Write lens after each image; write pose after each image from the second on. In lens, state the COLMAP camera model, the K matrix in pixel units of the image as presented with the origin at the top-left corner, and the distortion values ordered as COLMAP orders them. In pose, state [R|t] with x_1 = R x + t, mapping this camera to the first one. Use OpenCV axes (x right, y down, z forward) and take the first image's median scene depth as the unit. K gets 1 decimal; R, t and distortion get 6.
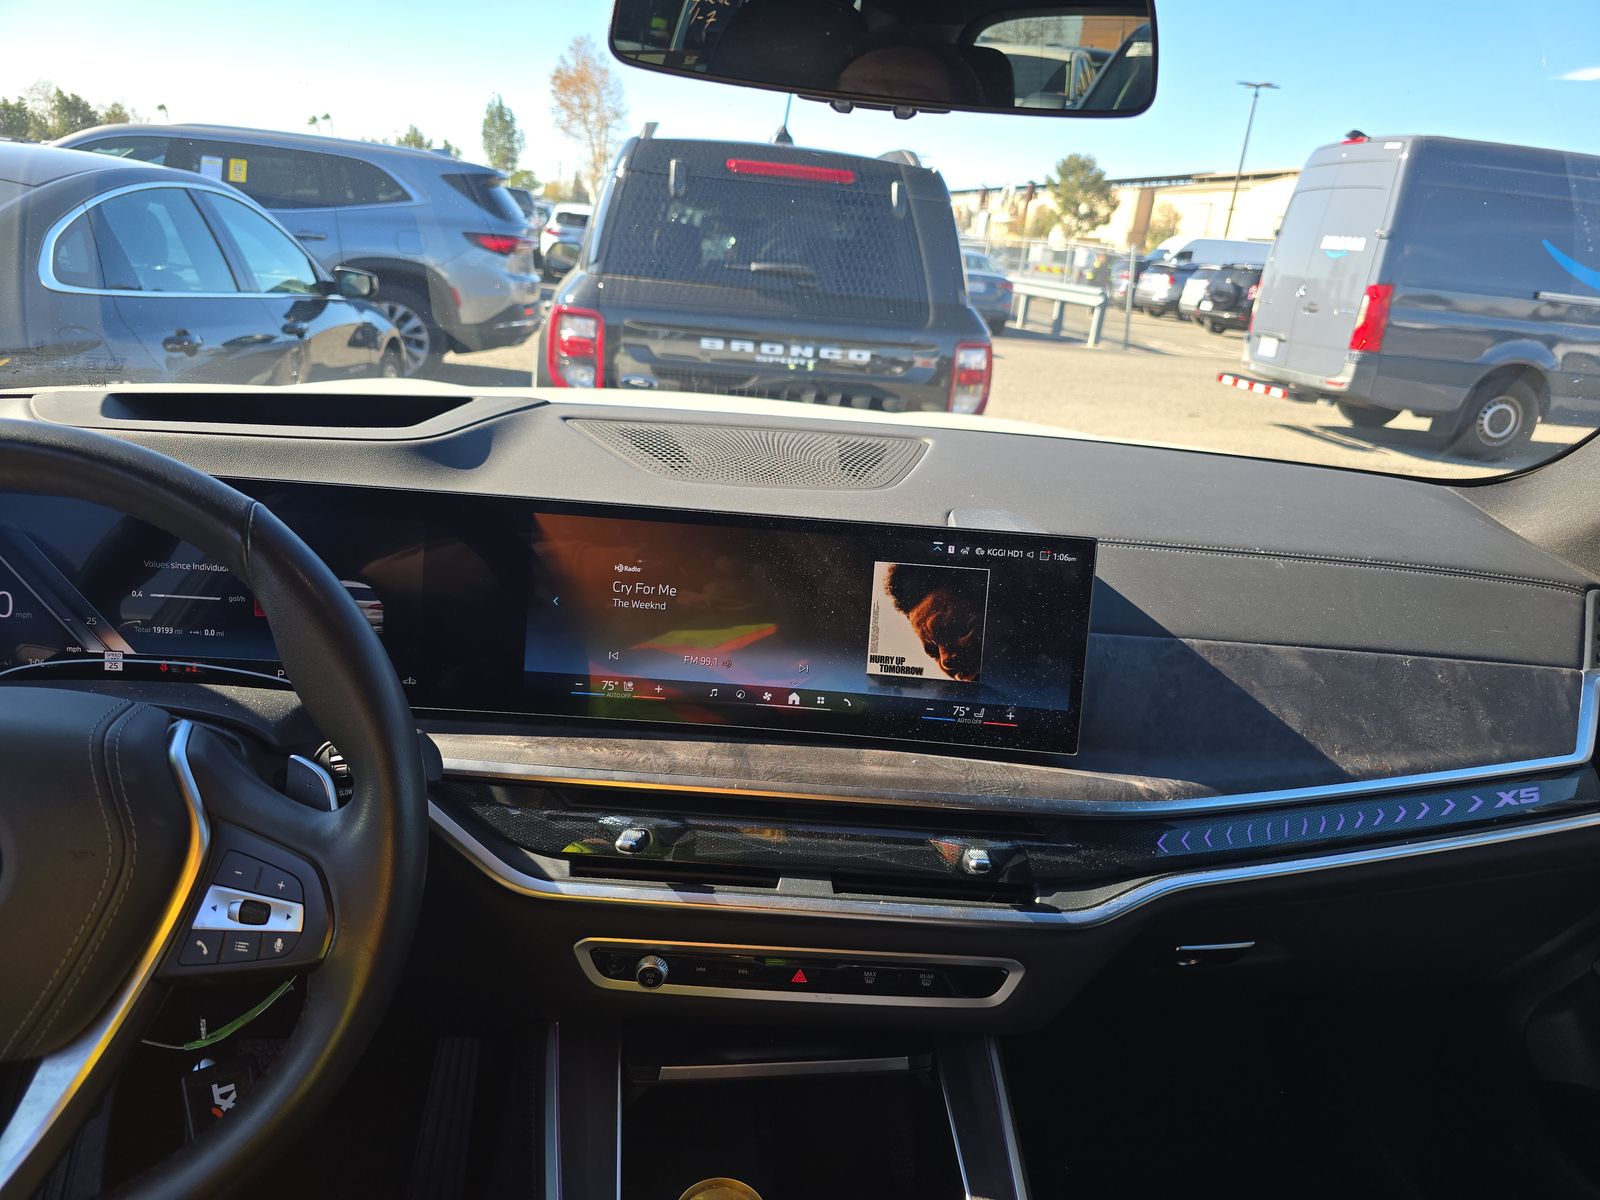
lens RADIAL K [[1080.5, 0, 800.0], [0, 1080.5, 600.0], [0, 0, 1]] dist [0.078727, -0.104305]
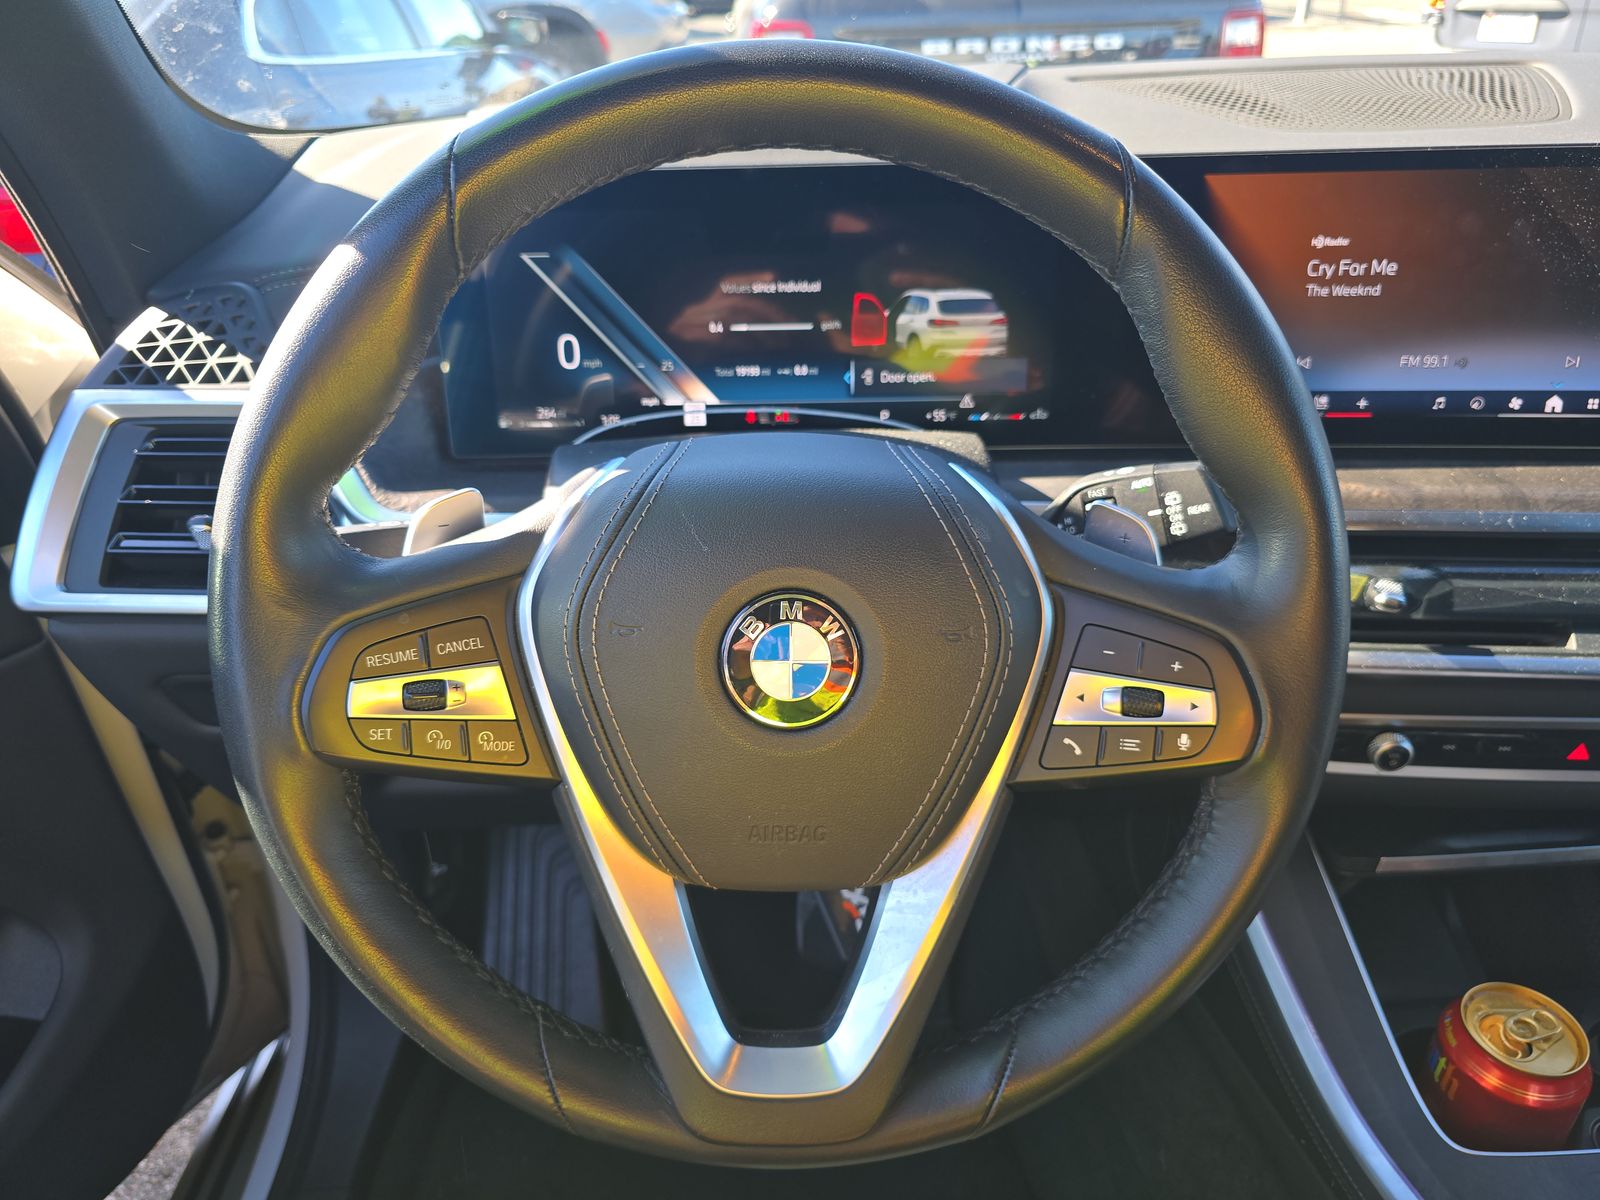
lens RADIAL K [[1080.5, 0, 800.0], [0, 1080.5, 600.0], [0, 0, 1]] dist [0.078727, -0.104305]
pose [[0.989112, -0.044212, -0.140365, -0.431337], [0.073368, 0.974964, 0.209910, 0.026525], [0.127570, -0.217923, 0.967593, 0.172221]]
